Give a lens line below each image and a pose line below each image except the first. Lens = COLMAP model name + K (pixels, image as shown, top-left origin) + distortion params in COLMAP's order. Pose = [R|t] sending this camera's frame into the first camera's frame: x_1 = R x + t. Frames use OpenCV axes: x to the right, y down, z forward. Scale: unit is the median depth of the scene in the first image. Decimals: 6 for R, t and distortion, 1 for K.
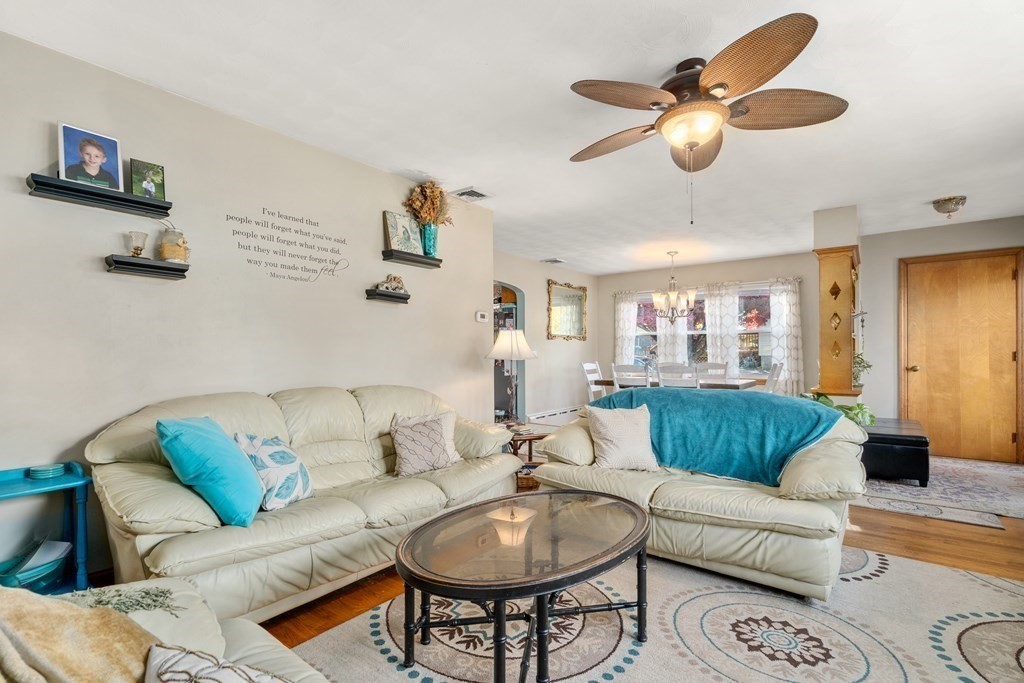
lens RADIAL K [[474.9, 0, 514.4], [0, 474.9, 360.4], [0, 0, 1]] dist [0.000063, 0.000566]
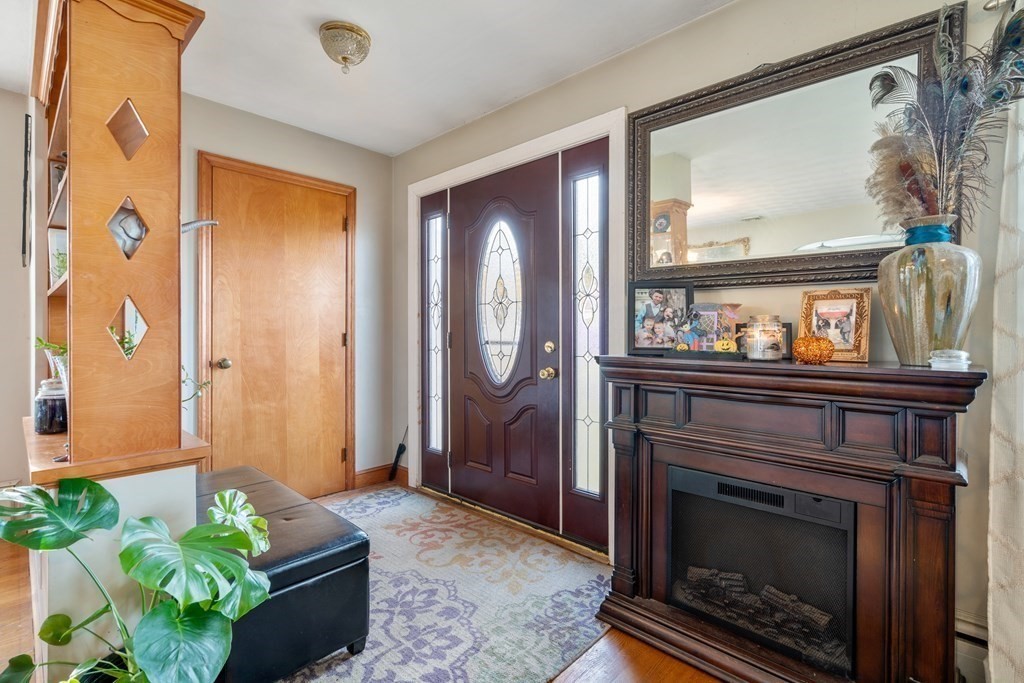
lens RADIAL K [[484.5, 0, 512.4], [0, 484.5, 330.2], [0, 0, 1]] dist [0.001382, 0.000222]
pose [[0.123528, 0.009941, 0.992291, 0.341875], [0.010614, 0.999879, -0.011339, -0.010976], [-0.992284, 0.011933, 0.123407, 0.615047]]
